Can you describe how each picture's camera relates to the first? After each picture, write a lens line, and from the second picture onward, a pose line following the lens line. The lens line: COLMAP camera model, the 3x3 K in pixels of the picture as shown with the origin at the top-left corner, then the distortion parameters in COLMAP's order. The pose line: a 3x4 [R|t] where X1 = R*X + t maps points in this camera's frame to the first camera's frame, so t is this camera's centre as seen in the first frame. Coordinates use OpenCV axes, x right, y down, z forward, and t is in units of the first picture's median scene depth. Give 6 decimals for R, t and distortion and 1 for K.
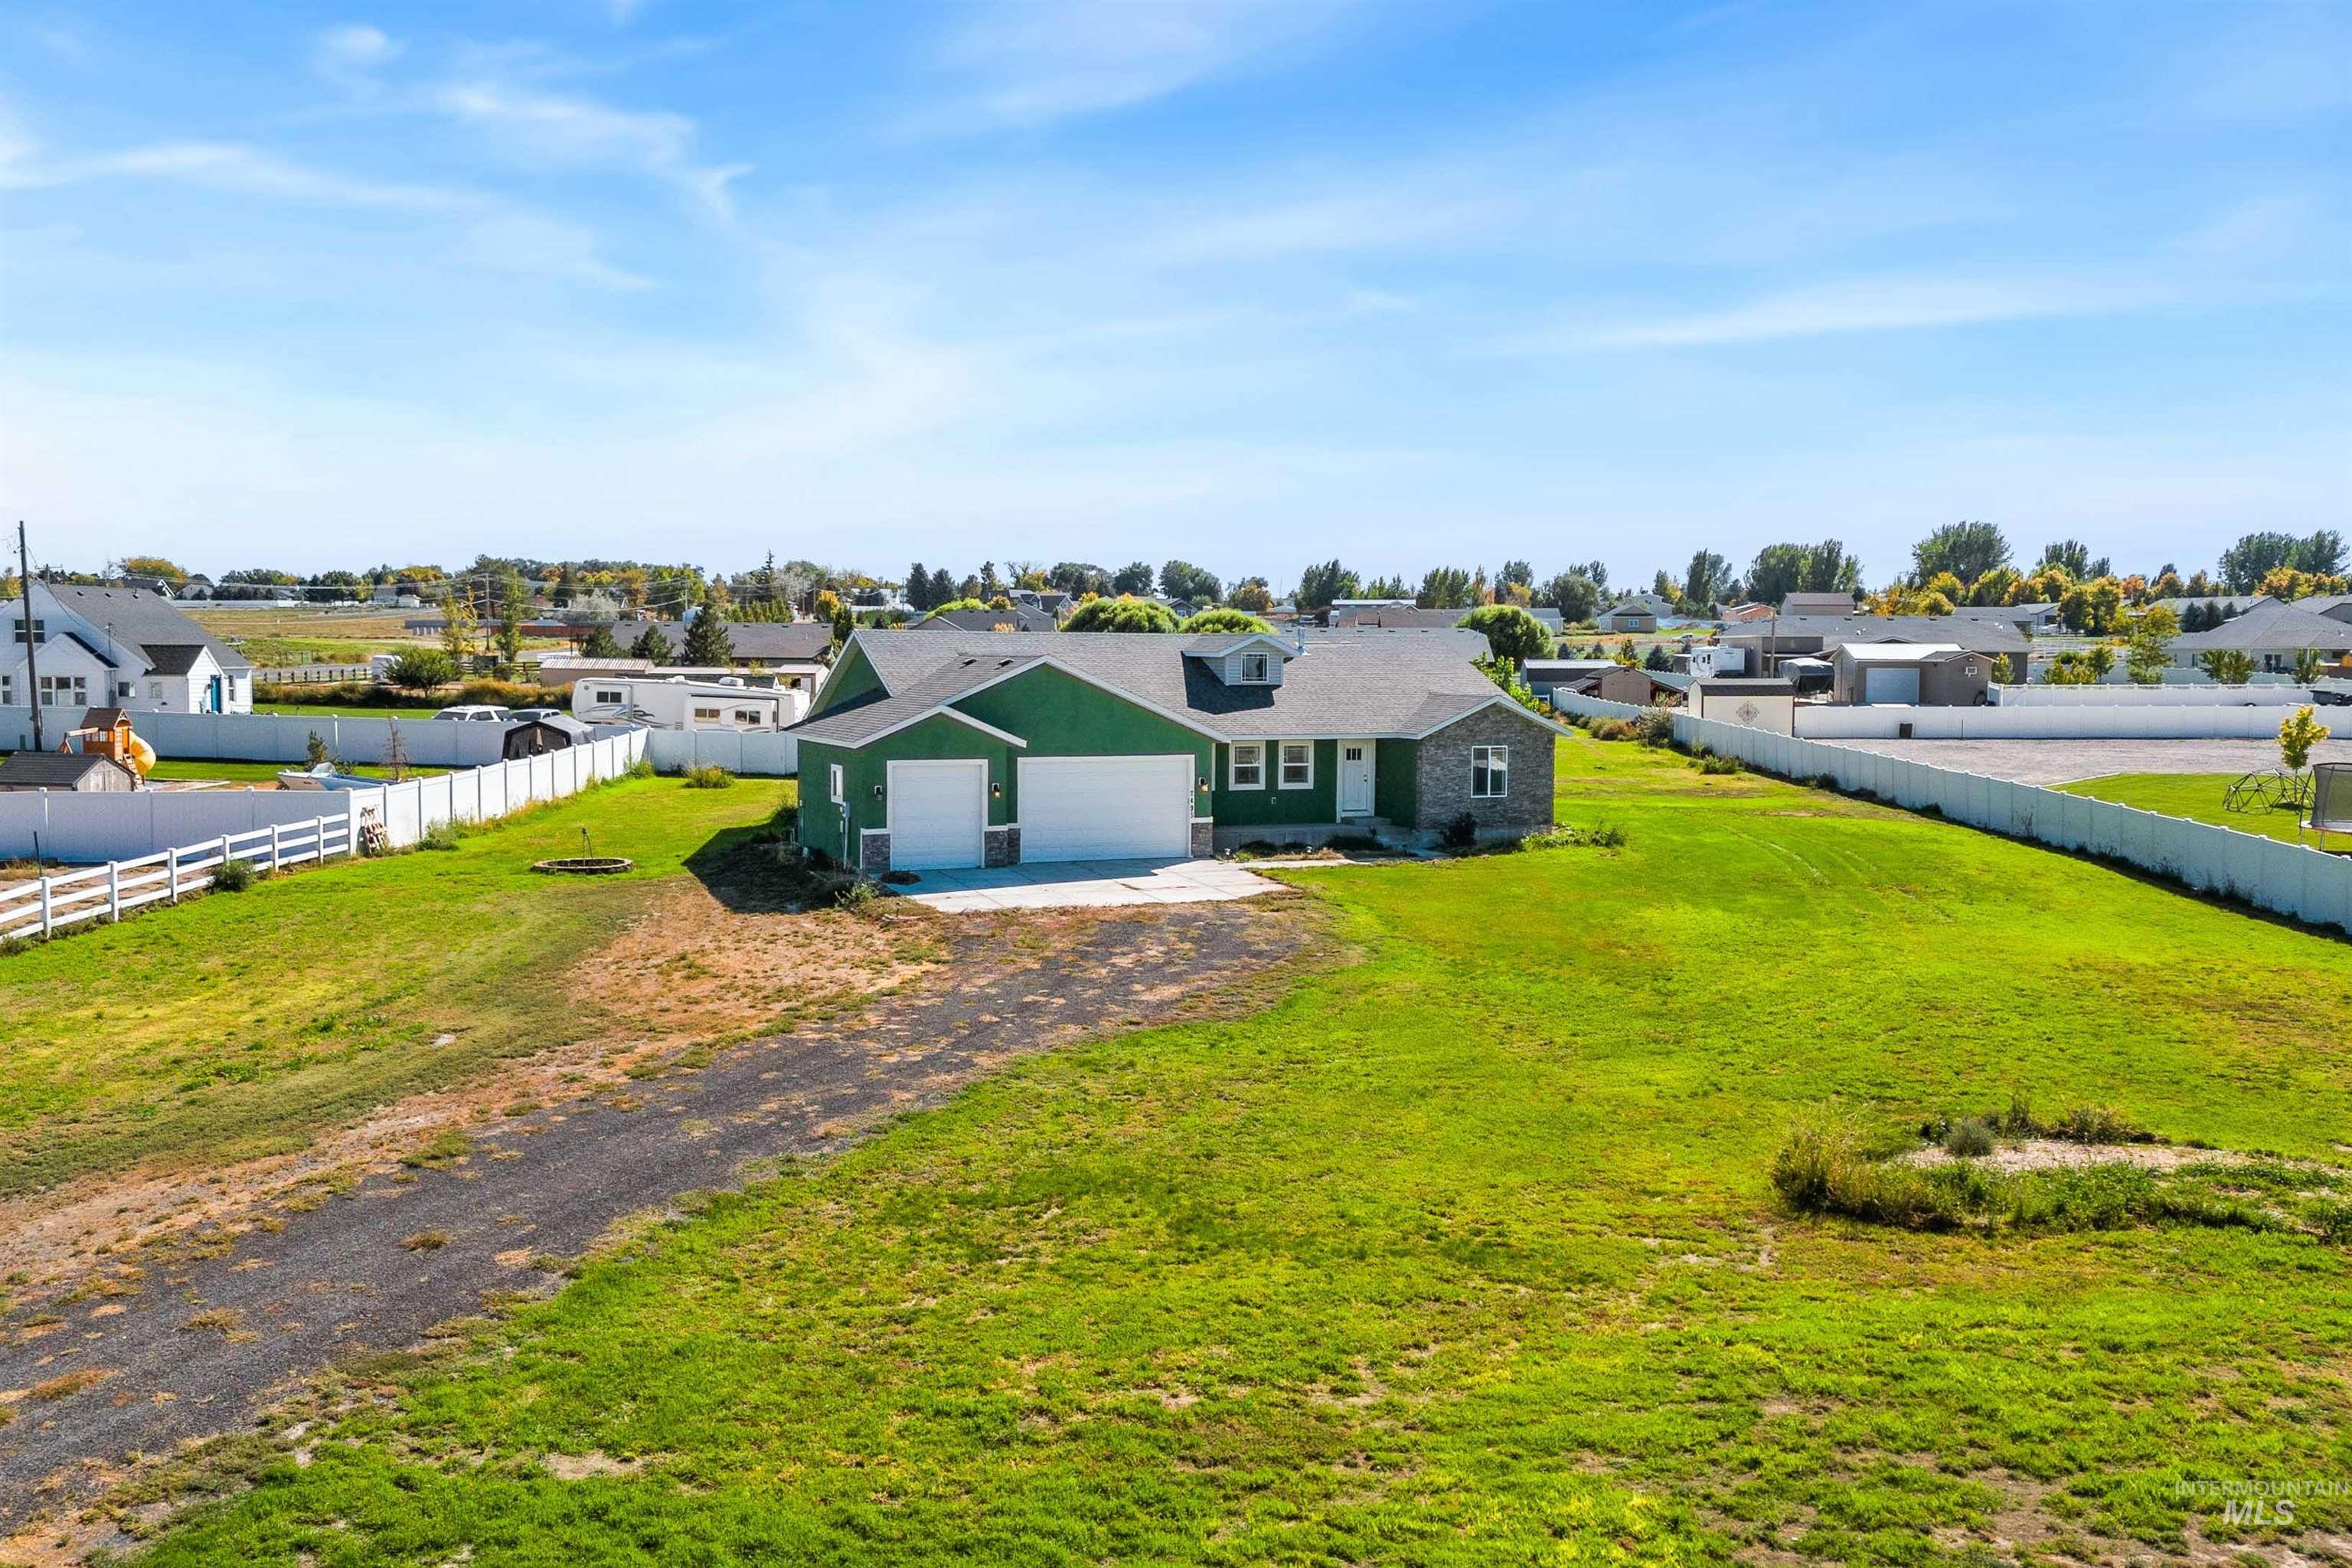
lens RADIAL K [[2109.9, 0, 1208.2], [0, 2109.9, 778.4], [0, 0, 1]] dist [0.046629, -0.011085]
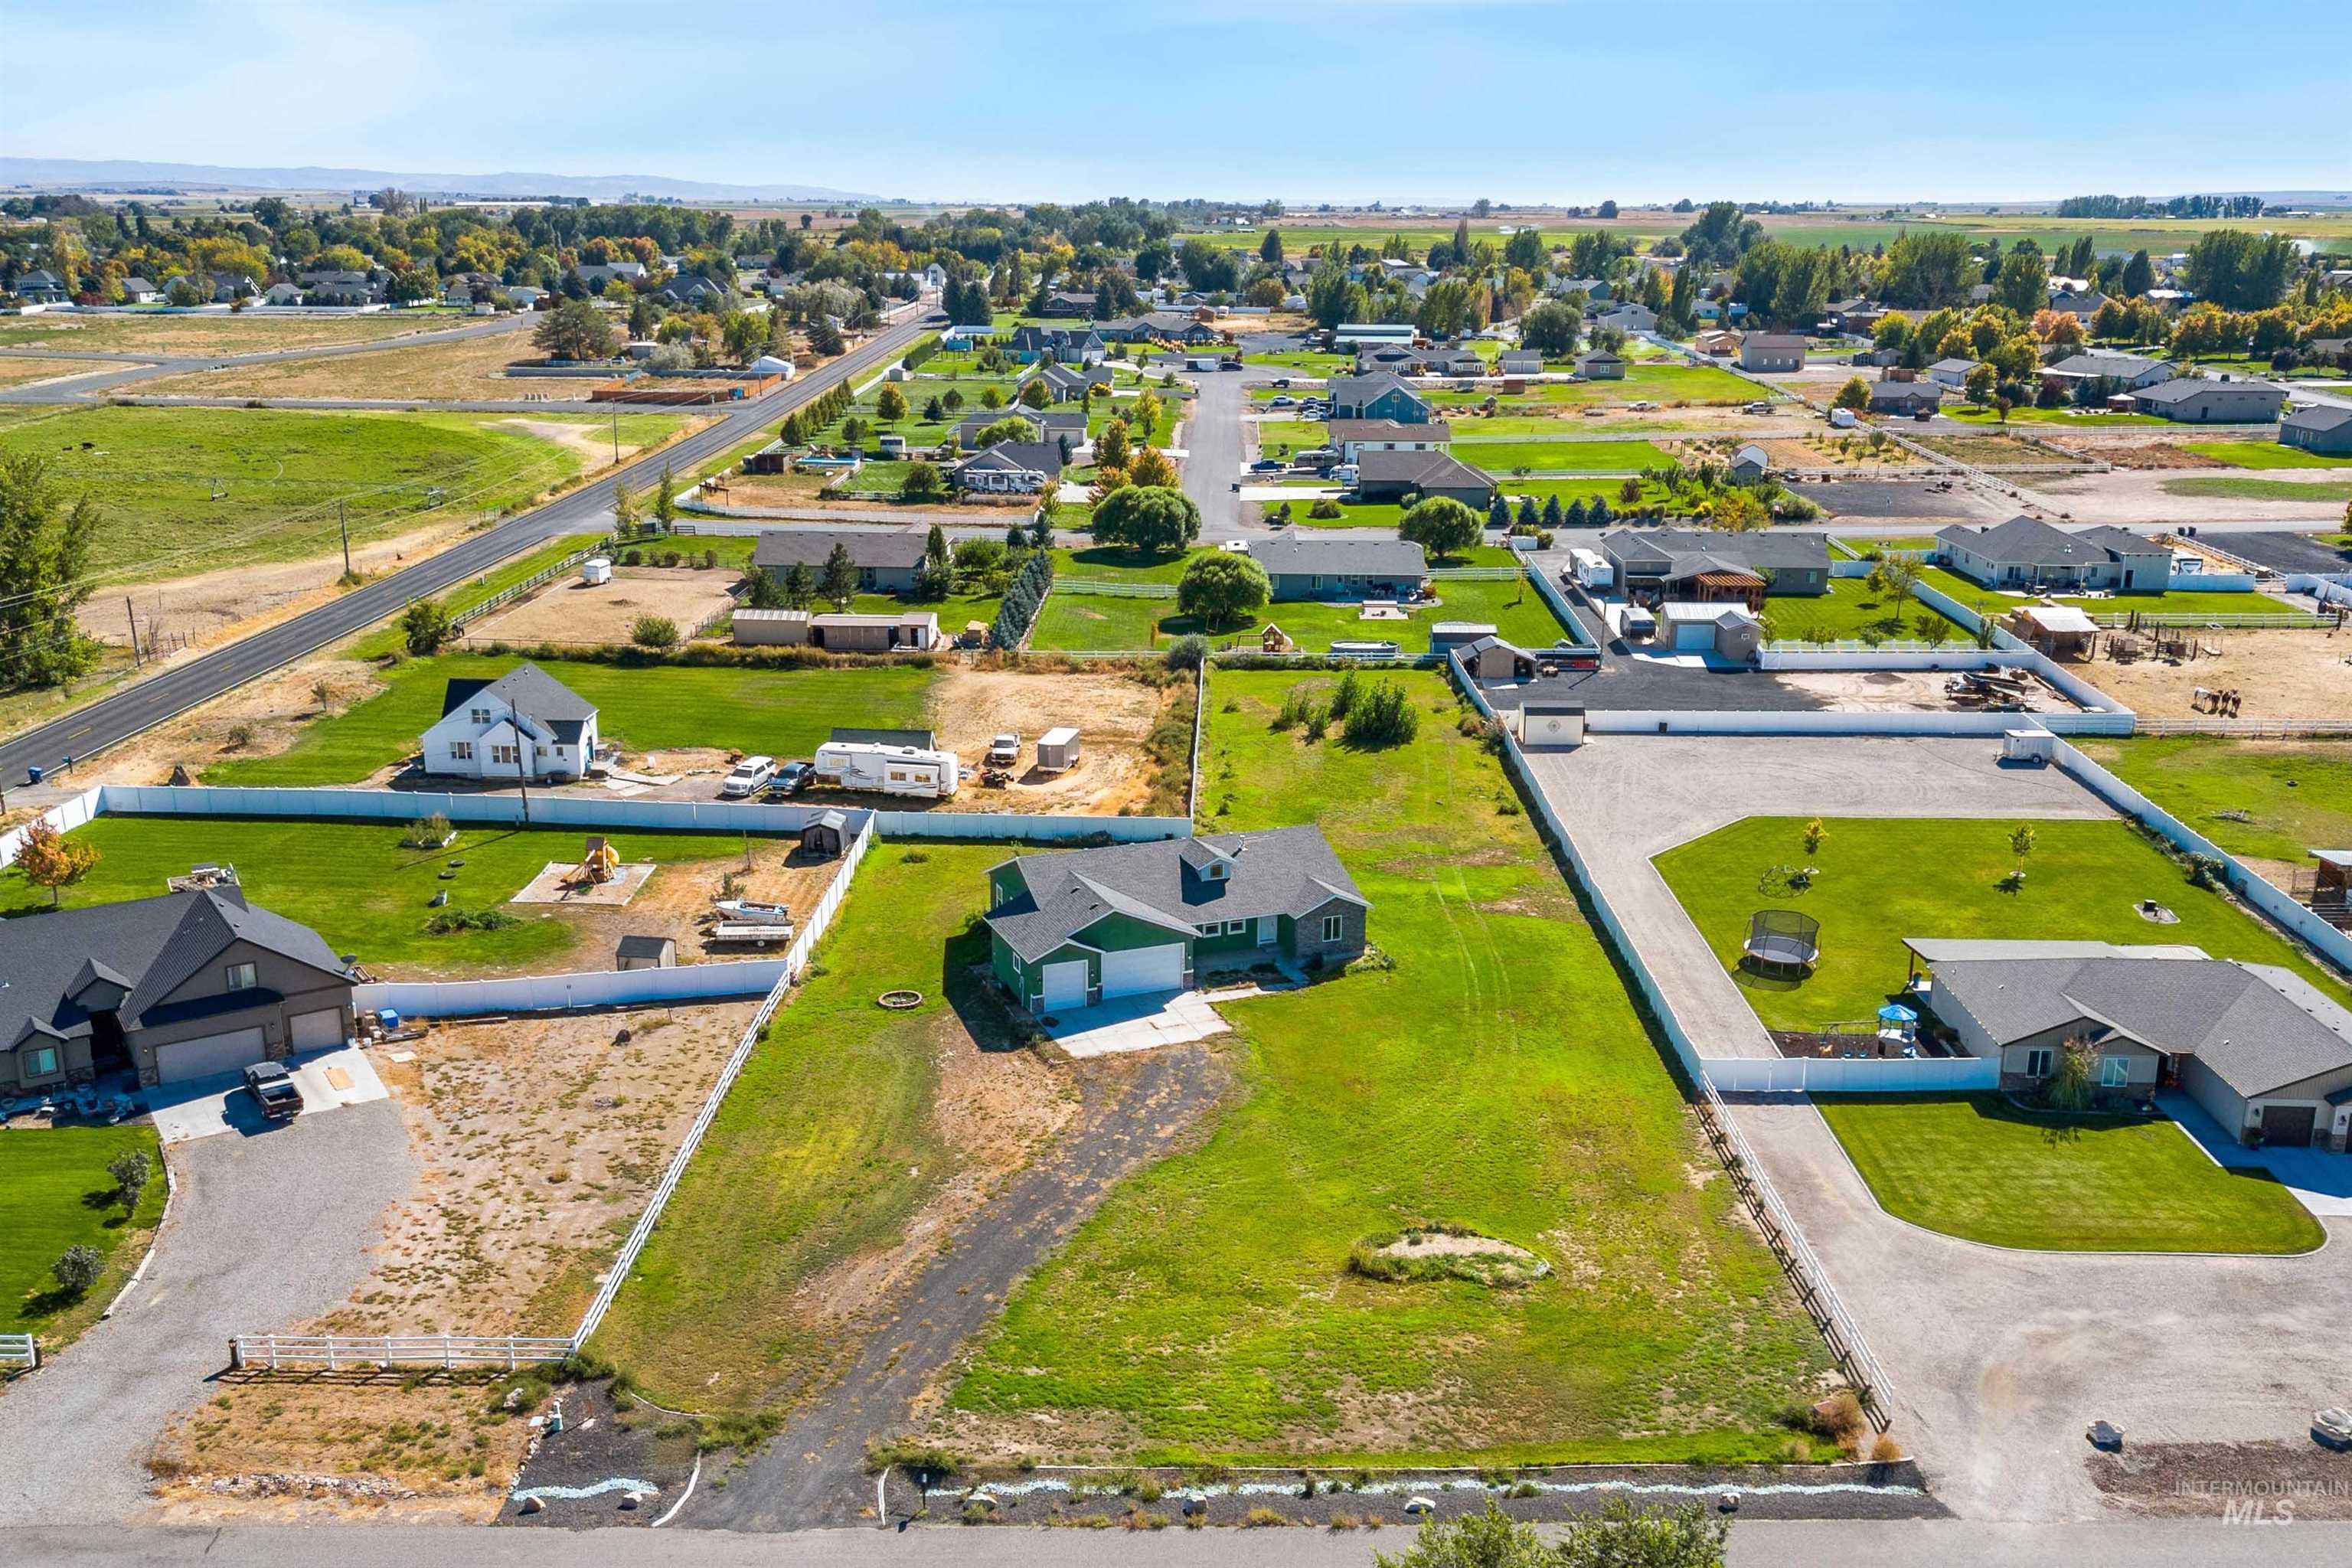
lens RADIAL K [[2109.9, 0, 1208.2], [0, 2109.9, 778.4], [0, 0, 1]] dist [0.046629, -0.011085]
pose [[0.999940, 0.002742, -0.010632, 0.036001], [-0.000635, 0.981141, 0.193293, -0.535915], [0.010961, -0.193274, 0.981084, -0.950719]]
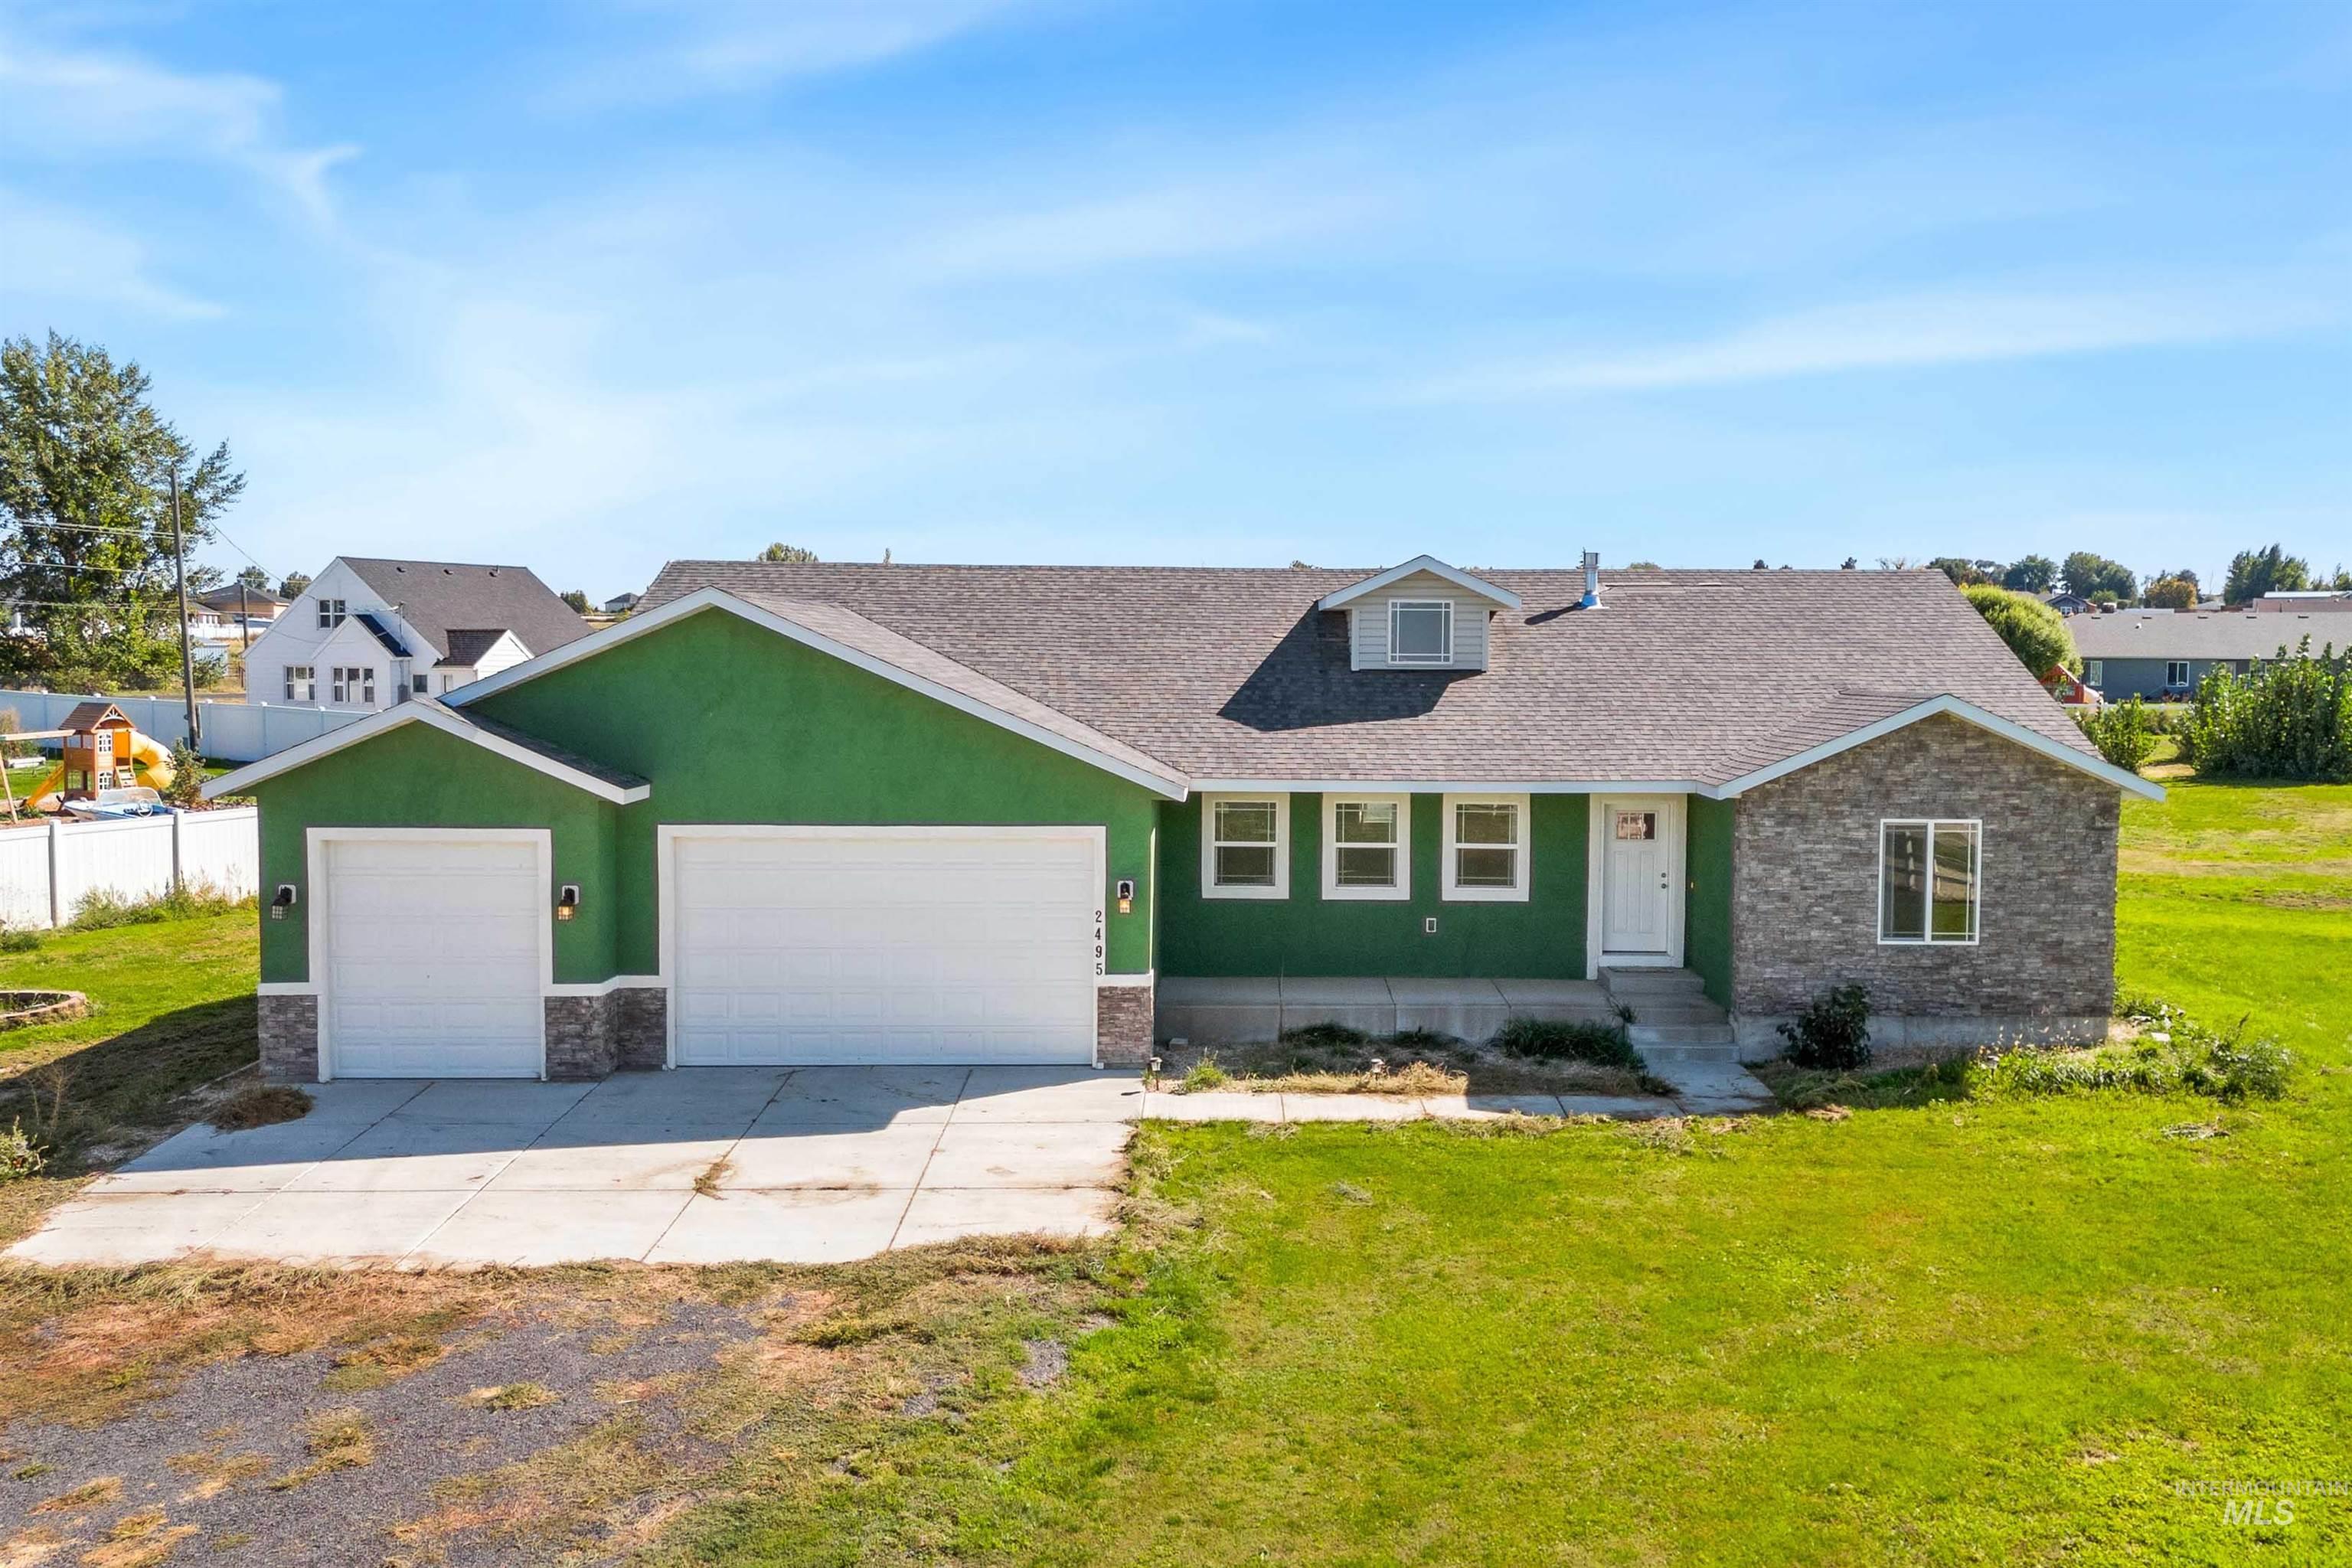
lens RADIAL K [[2109.9, 0, 1208.2], [0, 2109.9, 778.4], [0, 0, 1]] dist [0.046629, -0.011085]
pose [[0.917380, 0.021469, -0.397432, 0.169354], [-0.022544, 0.999744, 0.001967, -0.021025], [0.397373, 0.007155, 0.917629, 0.574792]]
